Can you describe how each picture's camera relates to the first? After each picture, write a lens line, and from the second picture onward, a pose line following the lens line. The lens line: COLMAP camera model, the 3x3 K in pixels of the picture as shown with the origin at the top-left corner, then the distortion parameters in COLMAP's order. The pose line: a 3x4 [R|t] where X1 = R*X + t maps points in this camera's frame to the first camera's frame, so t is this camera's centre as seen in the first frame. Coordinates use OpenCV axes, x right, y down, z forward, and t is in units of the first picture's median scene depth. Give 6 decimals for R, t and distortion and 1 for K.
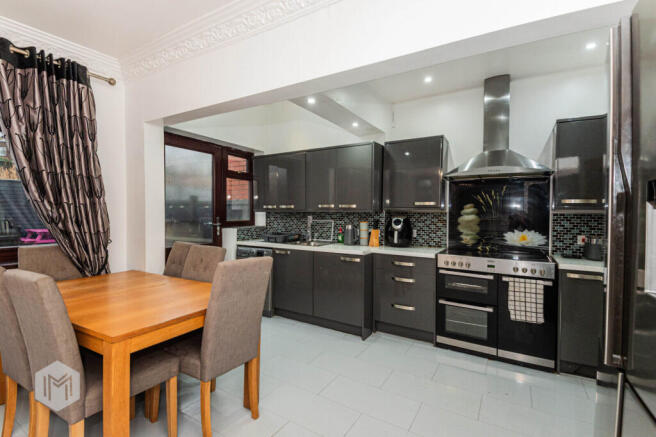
lens RADIAL K [[294.3, 0, 328.6], [0, 294.3, 216.6], [0, 0, 1]] dist [0.037527, -0.034272]
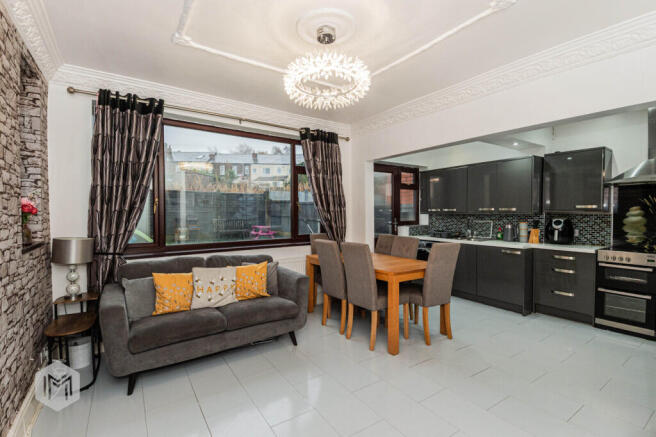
lens RADIAL K [[294.3, 0, 328.6], [0, 294.3, 216.6], [0, 0, 1]] dist [0.037527, -0.034272]
pose [[0.903374, -0.001793, -0.428849, -0.084092], [0.002129, 0.999998, 0.000305, -0.008078], [0.428847, -0.001189, 0.903376, -0.468641]]
